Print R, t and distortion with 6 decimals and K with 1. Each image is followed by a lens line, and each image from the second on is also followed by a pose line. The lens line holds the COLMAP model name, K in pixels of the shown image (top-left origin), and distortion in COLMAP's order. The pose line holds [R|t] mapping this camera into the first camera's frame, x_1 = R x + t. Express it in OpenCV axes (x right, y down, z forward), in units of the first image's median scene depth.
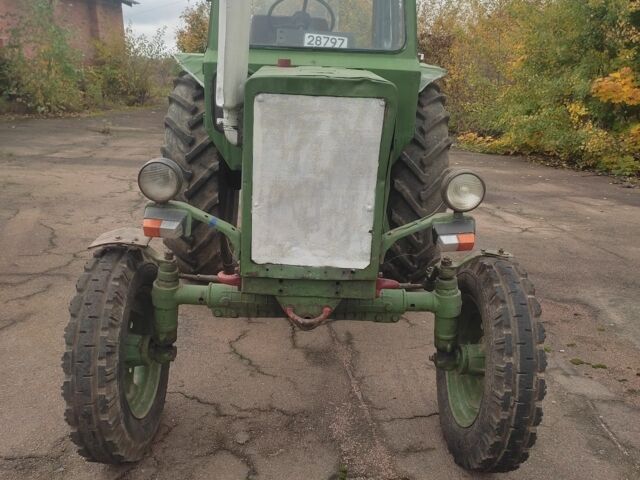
lens RADIAL K [[639.4, 0, 318.0], [0, 639.4, 240.5], [0, 0, 1]] dist [0.051723, -0.005160]
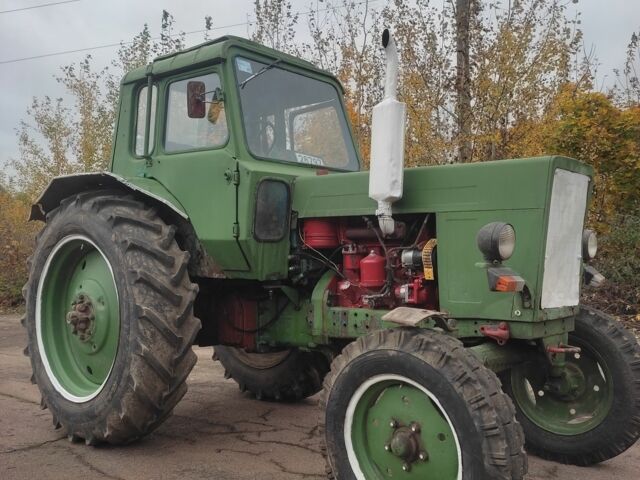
lens RADIAL K [[639.4, 0, 318.0], [0, 639.4, 240.5], [0, 0, 1]] dist [0.051723, -0.005160]
pose [[0.677507, -0.025158, 0.735086, -1.240775], [0.223577, 0.959168, -0.173237, 0.027426], [-0.700713, 0.281717, 0.655467, 0.468813]]
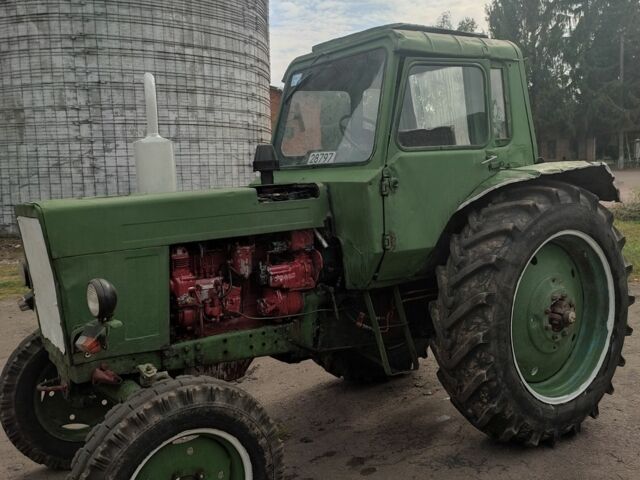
lens RADIAL K [[642.4, 0, 318.1], [0, 642.4, 240.6], [0, 0, 1]] dist [0.046158, 0.002977]
pose [[0.554310, 0.022669, -0.832001, 1.347141], [-0.156762, 0.984582, -0.077614, -0.147814], [0.817414, 0.173448, 0.549318, 0.679403]]
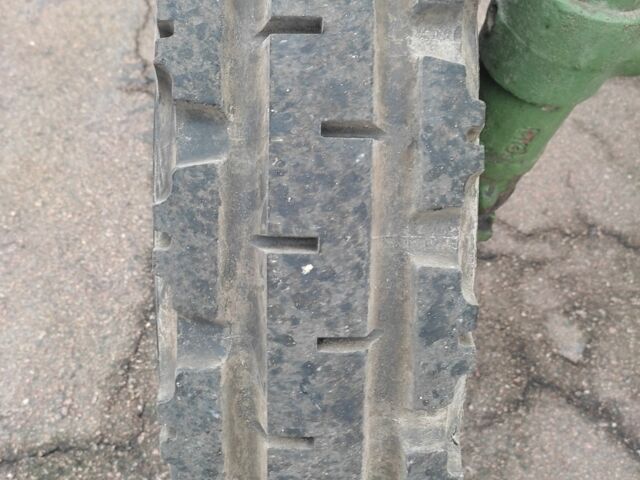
lens RADIAL K [[642.4, 0, 318.1], [0, 642.4, 240.6], [0, 0, 1]] dist [0.046158, 0.002977]
pose [[0.999351, -0.004632, 0.035734, -0.357248], [-0.018094, 0.793090, 0.608835, 0.017414], [-0.031160, -0.609086, 0.792492, 0.891258]]
